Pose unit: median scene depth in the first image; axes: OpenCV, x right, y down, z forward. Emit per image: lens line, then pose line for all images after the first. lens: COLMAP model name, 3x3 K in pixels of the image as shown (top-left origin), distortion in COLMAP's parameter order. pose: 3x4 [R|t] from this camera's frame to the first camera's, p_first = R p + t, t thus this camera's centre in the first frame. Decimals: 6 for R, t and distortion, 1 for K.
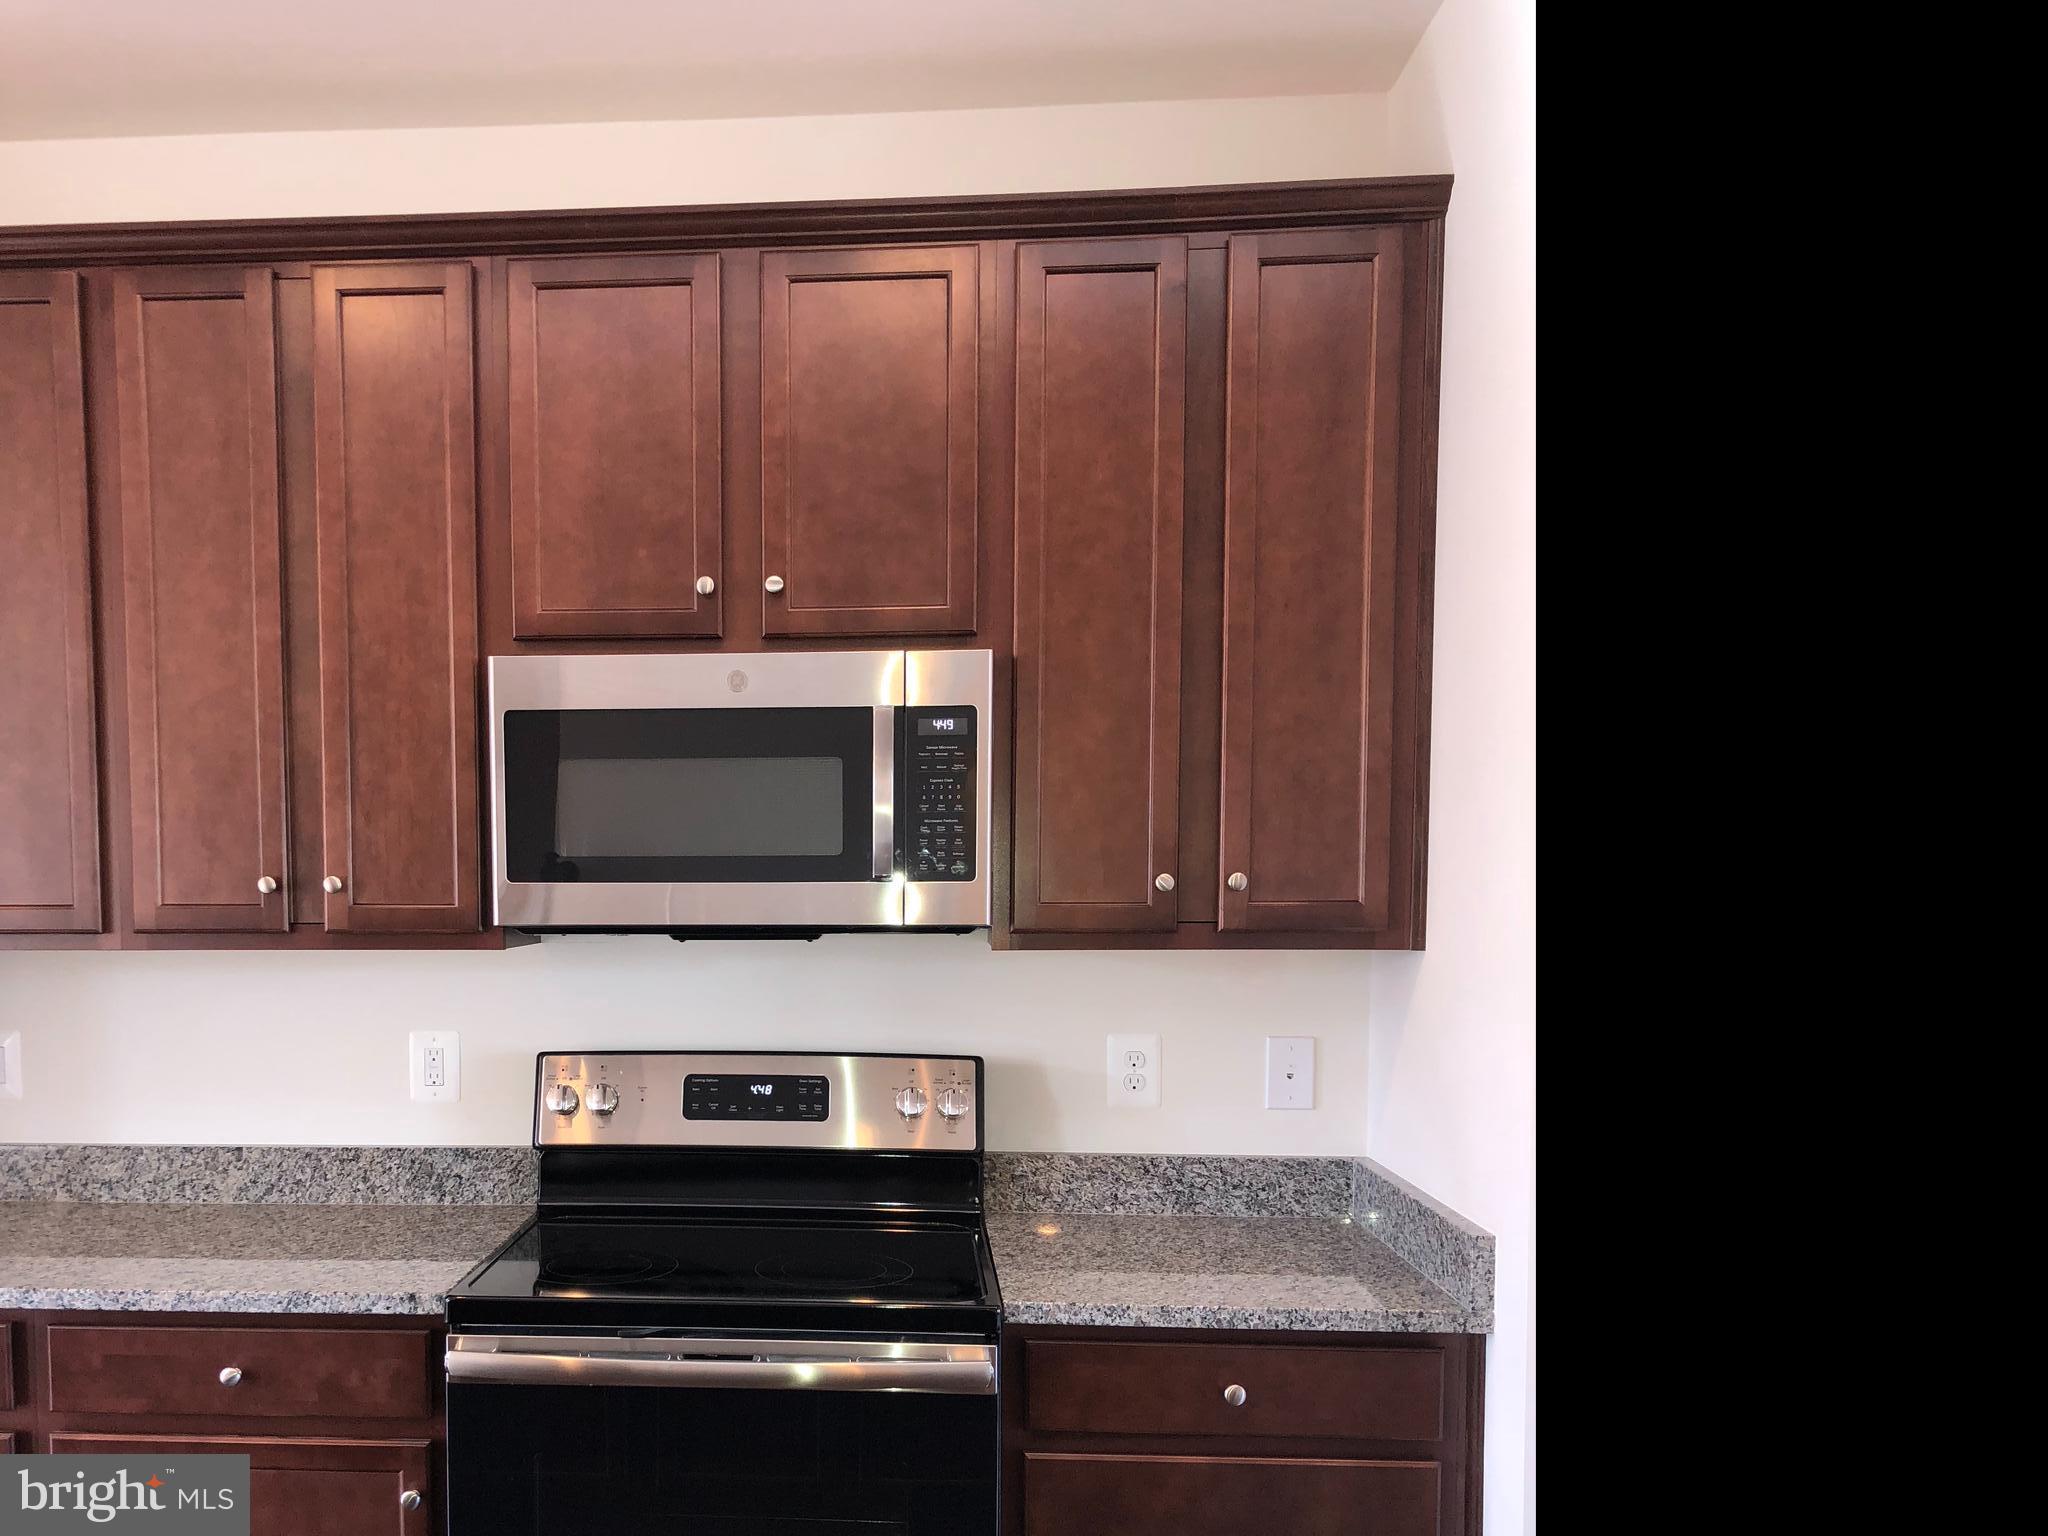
lens RADIAL K [[1677.9, 0, 1103.8], [0, 1677.9, 707.1], [0, 0, 1]] dist [0.012218, 0.006390]
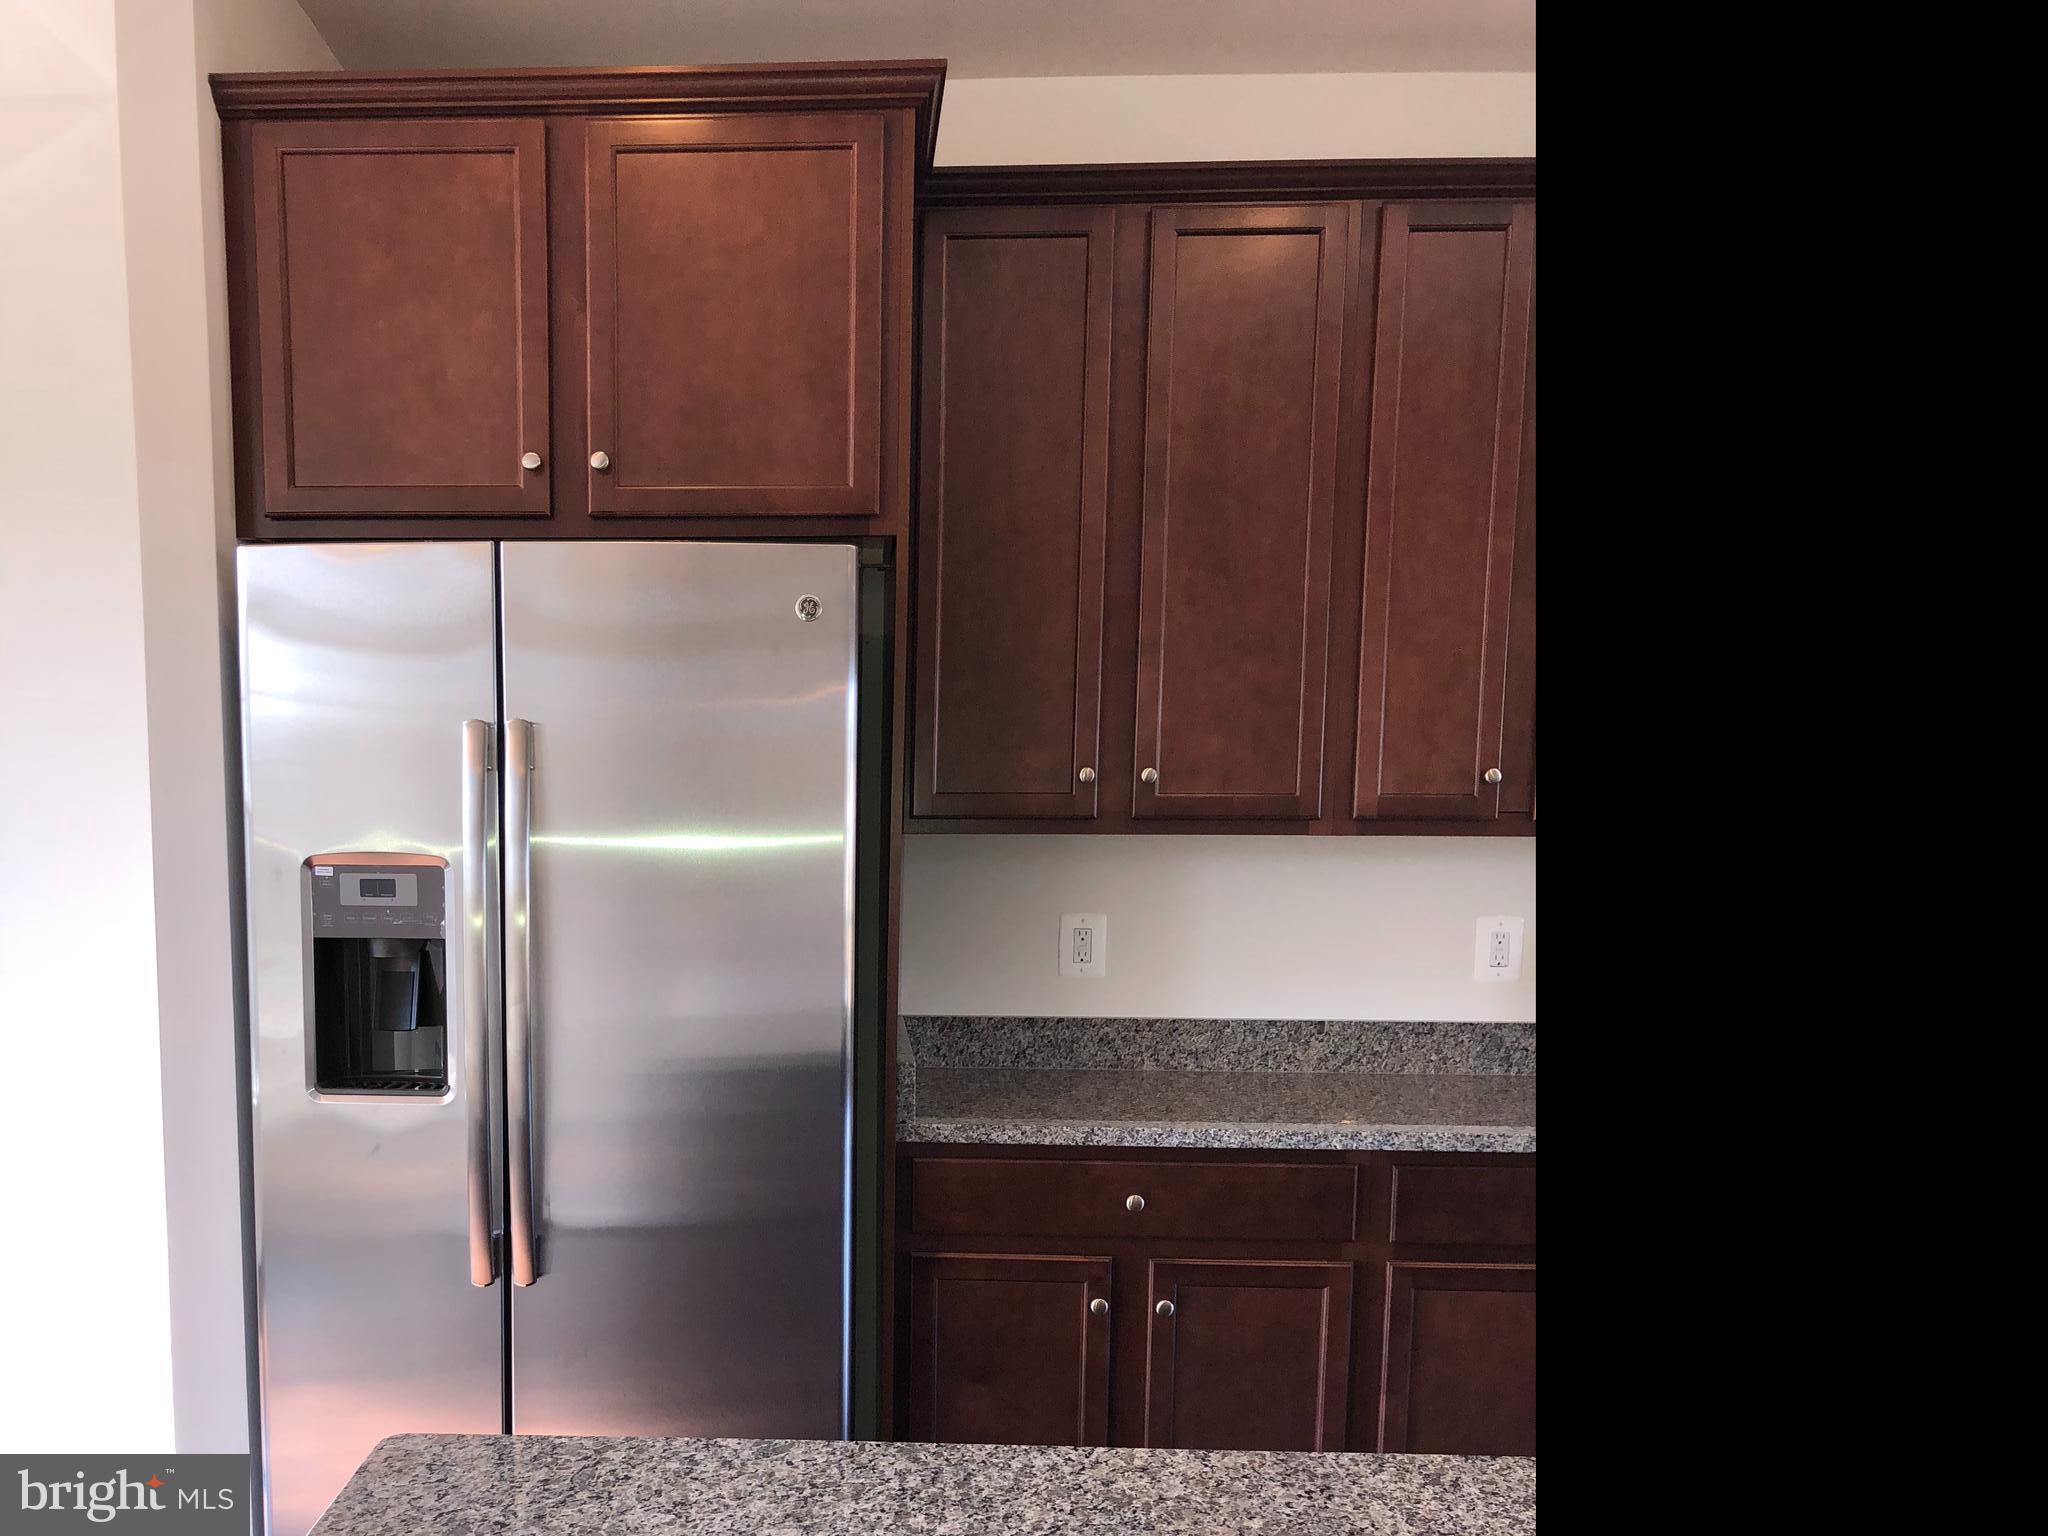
lens RADIAL K [[1677.9, 0, 1016.8], [0, 1677.9, 763.9], [0, 0, 1]] dist [0.012218, 0.006390]
pose [[0.999701, 0.008186, 0.023050, -0.735831], [-0.009310, 0.998751, 0.049098, 0.042455], [-0.022619, -0.049298, 0.998528, -0.074972]]
